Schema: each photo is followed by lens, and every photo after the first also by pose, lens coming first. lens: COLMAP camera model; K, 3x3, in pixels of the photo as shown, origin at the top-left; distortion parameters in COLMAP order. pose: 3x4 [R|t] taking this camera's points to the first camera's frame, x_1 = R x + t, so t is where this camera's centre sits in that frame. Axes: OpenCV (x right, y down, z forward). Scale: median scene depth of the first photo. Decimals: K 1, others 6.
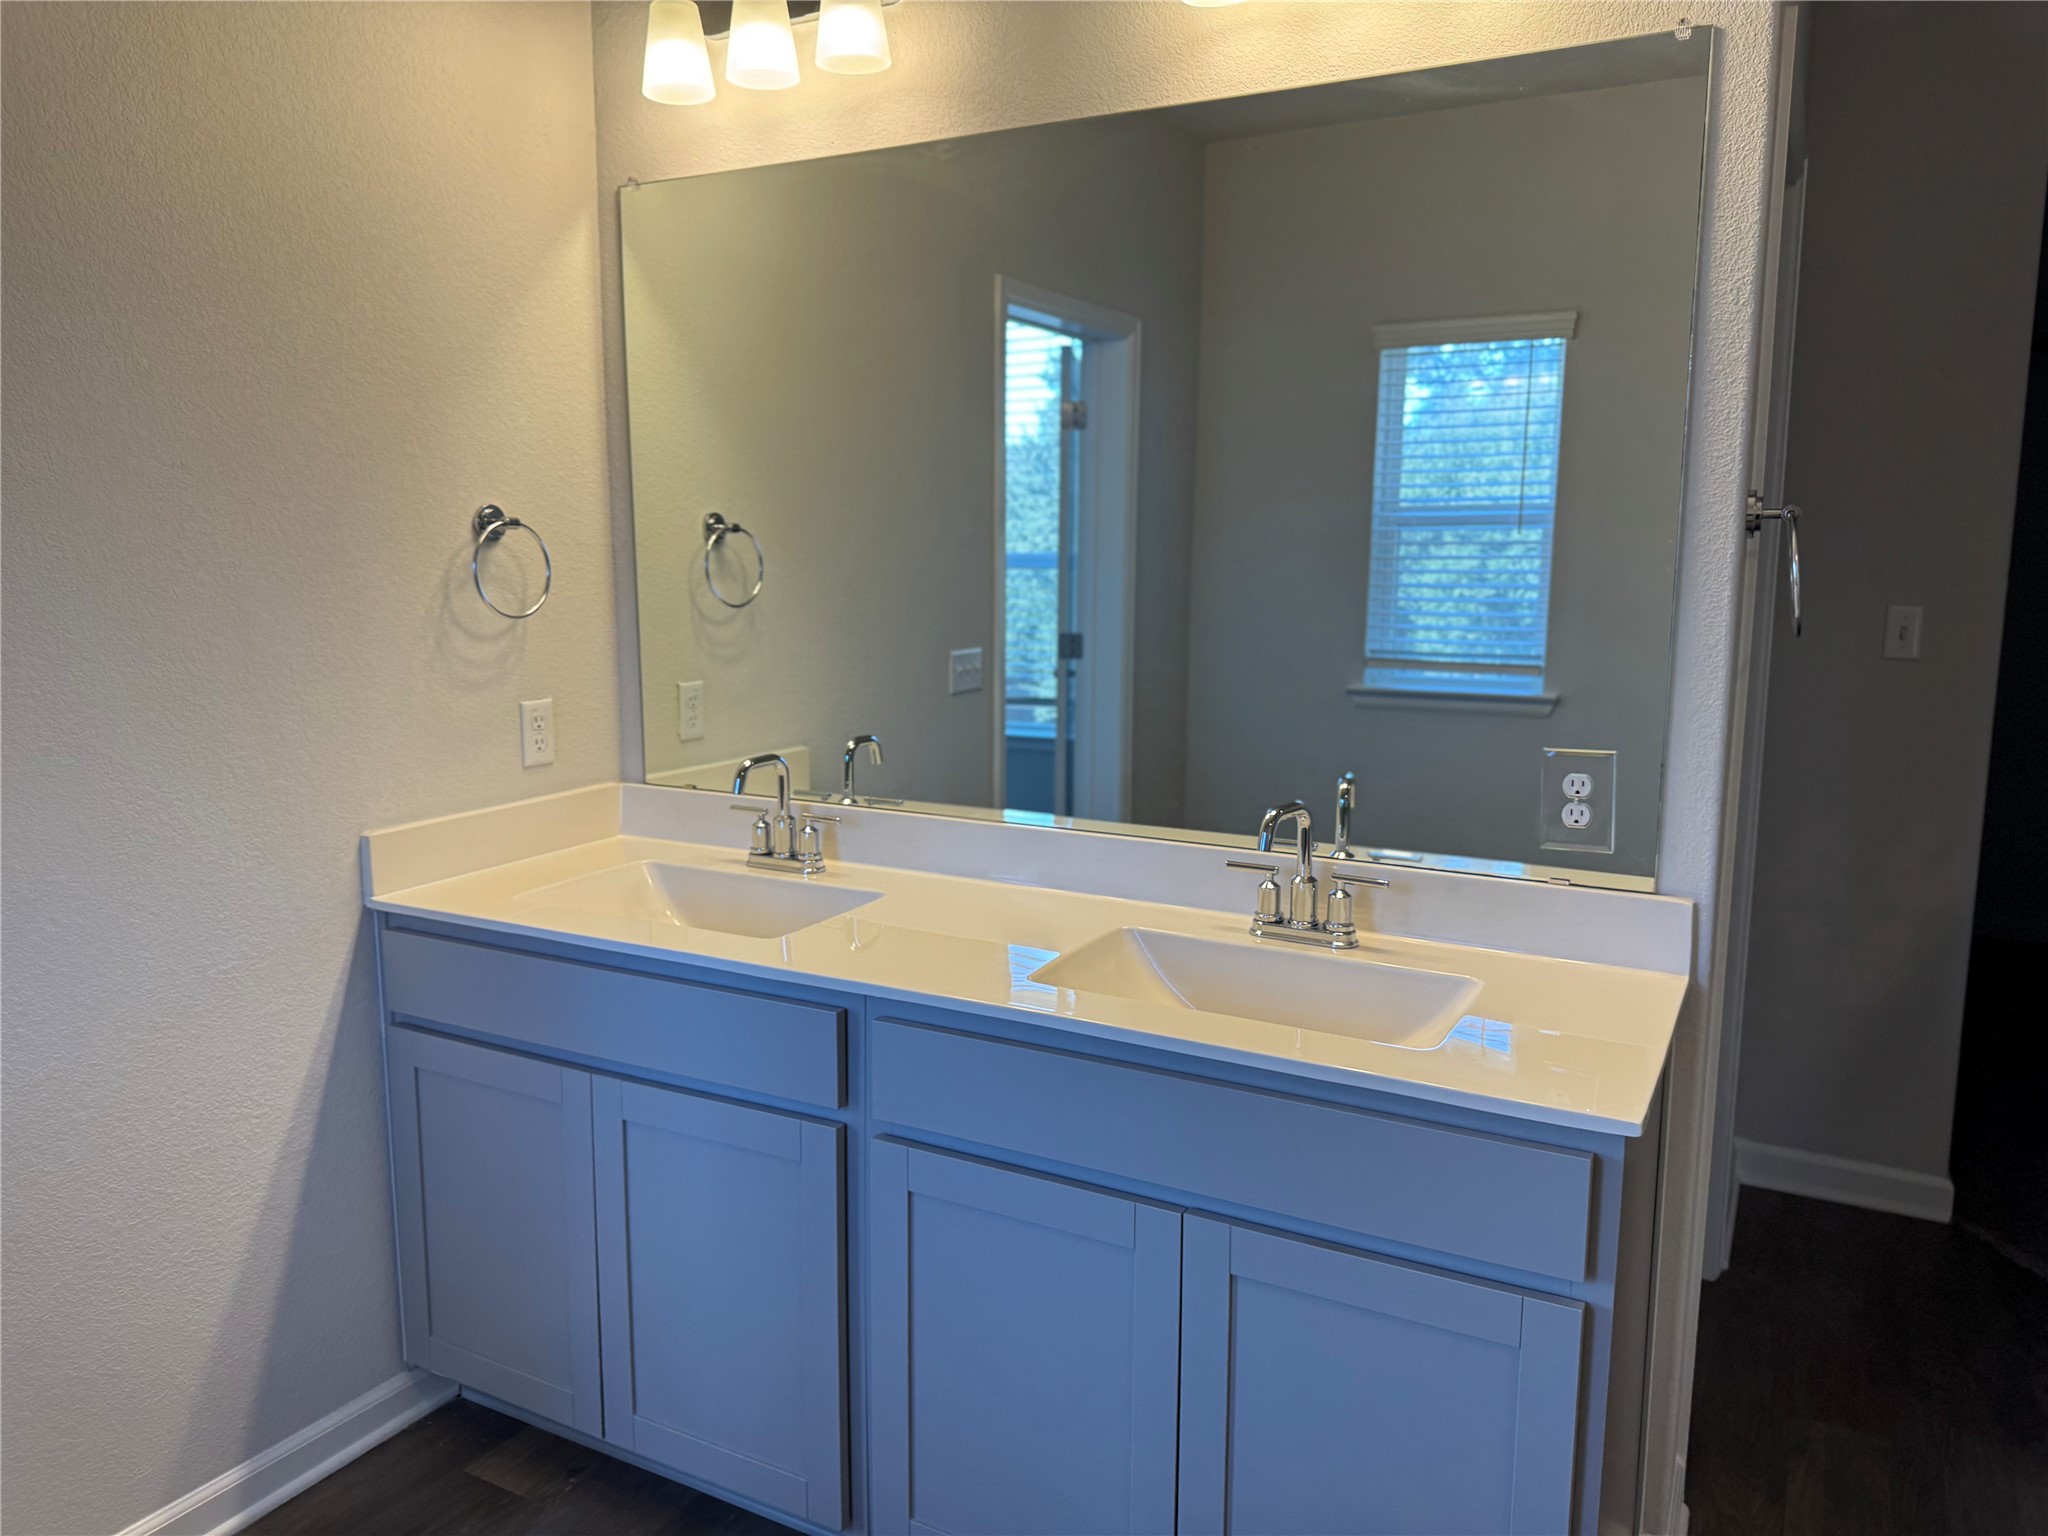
lens RADIAL K [[1483.1, 0, 1024.0], [0, 1483.1, 768.0], [0, 0, 1]] dist [0.044952, -0.056748]
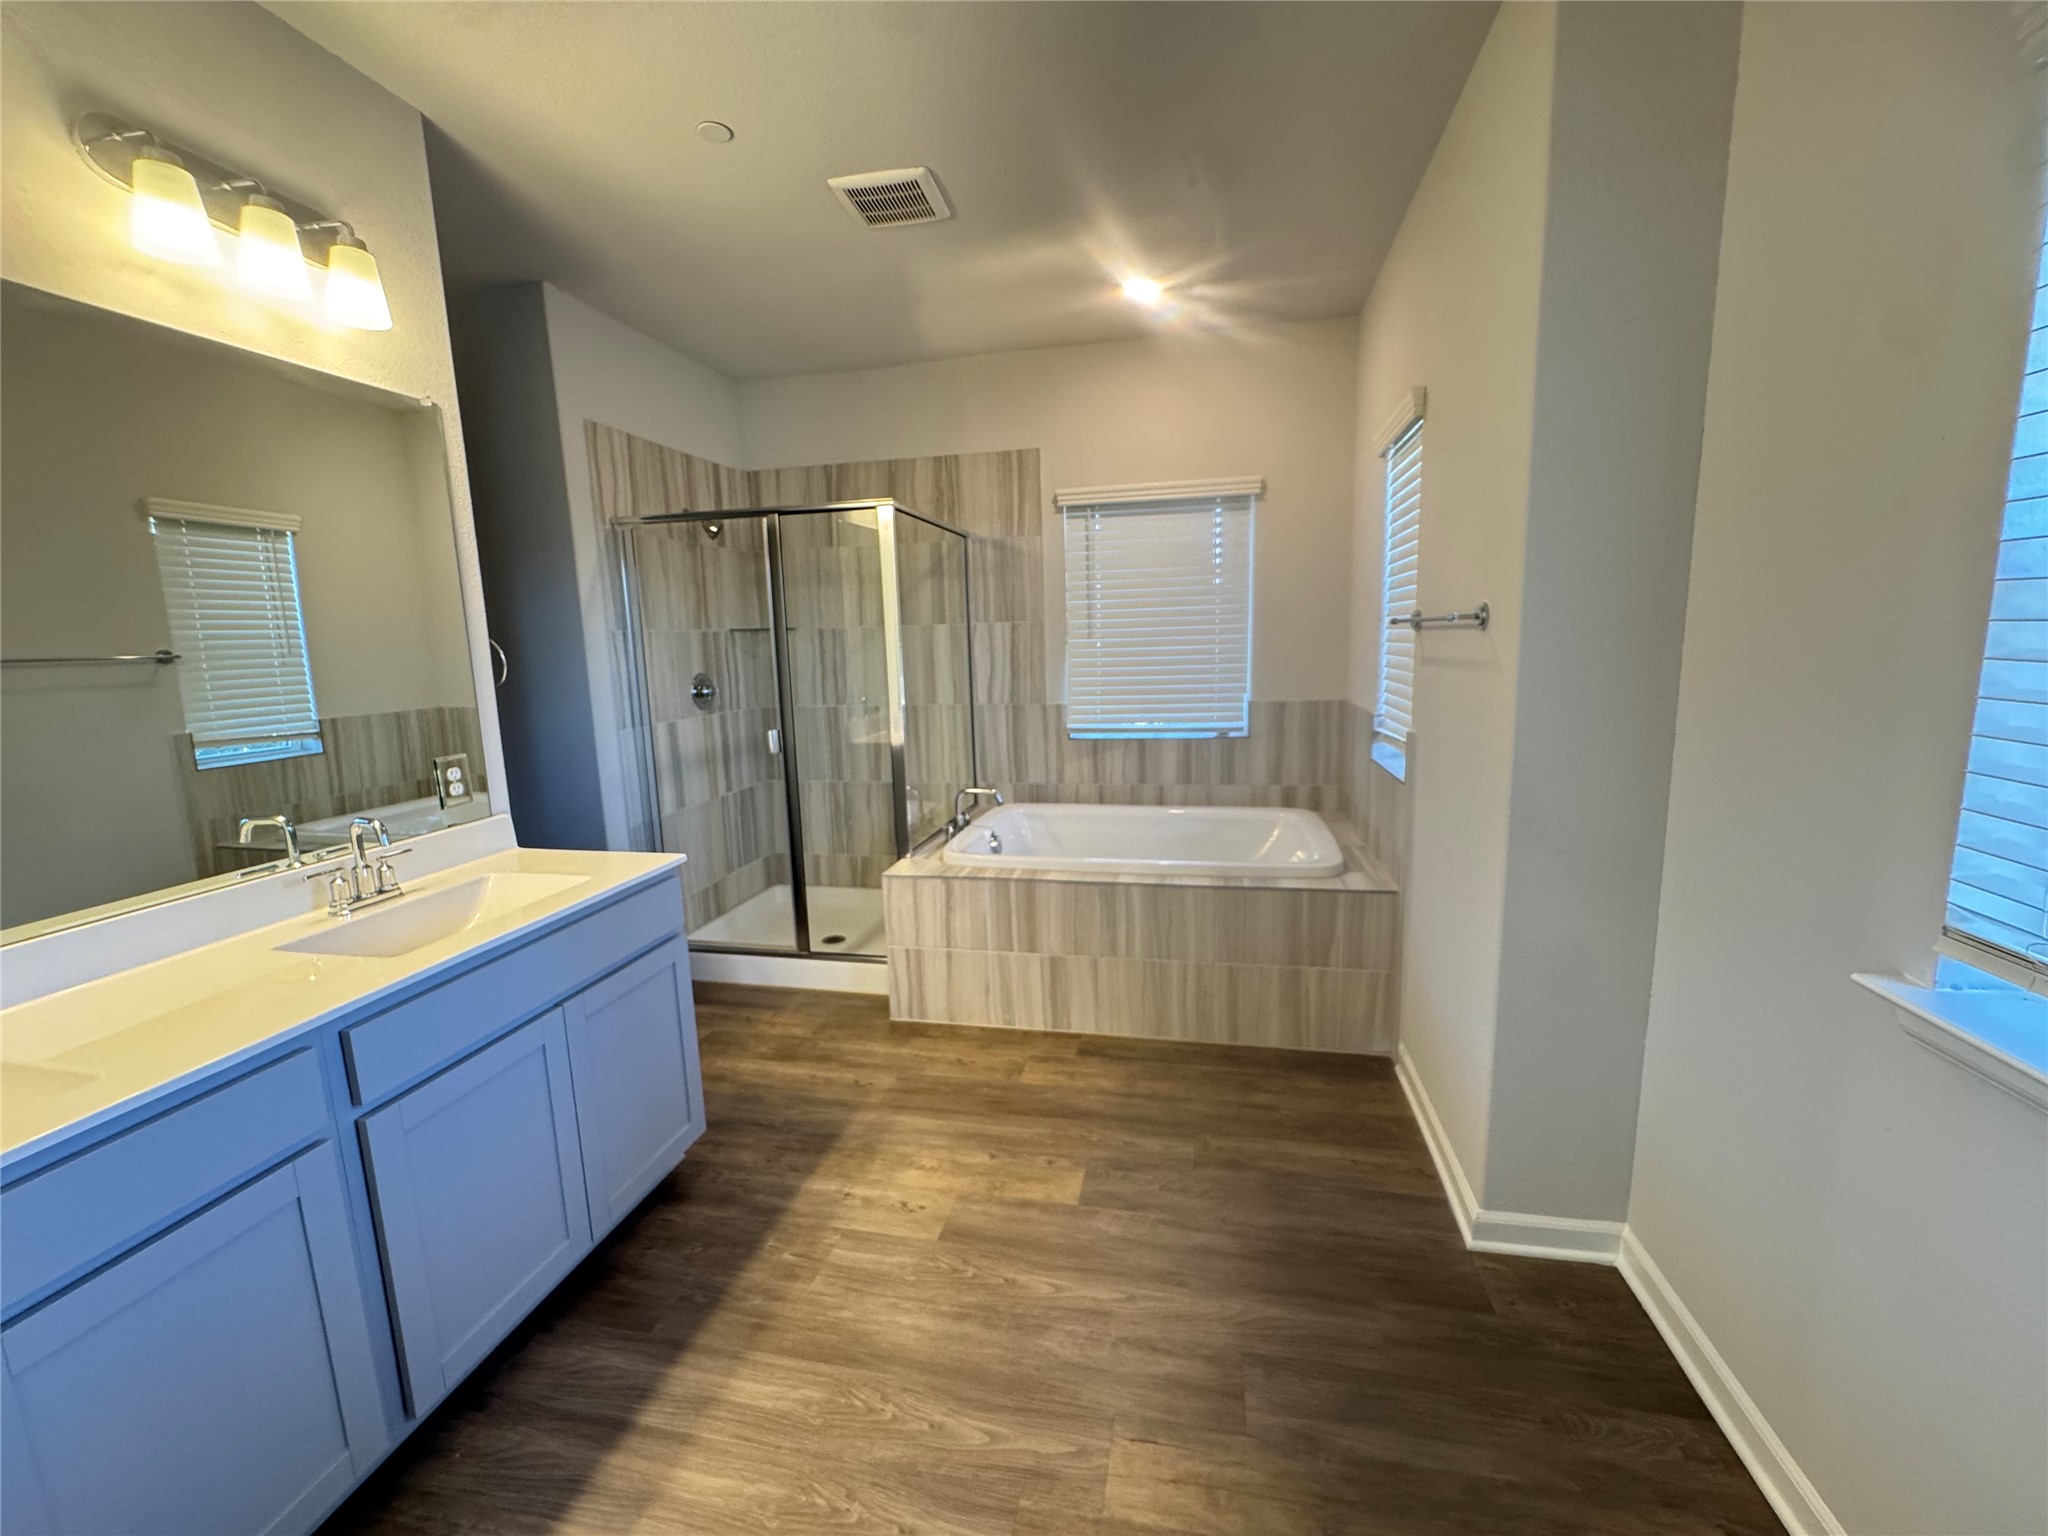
lens RADIAL K [[821.7, 0, 1021.1], [0, 821.7, 764.4], [0, 0, 1]] dist [-0.000611, 0.000042]
pose [[-0.277099, -0.152619, 0.948643, -0.869239], [0.176400, 0.962443, 0.206366, -0.093479], [-0.944510, 0.224525, -0.239770, 0.550231]]
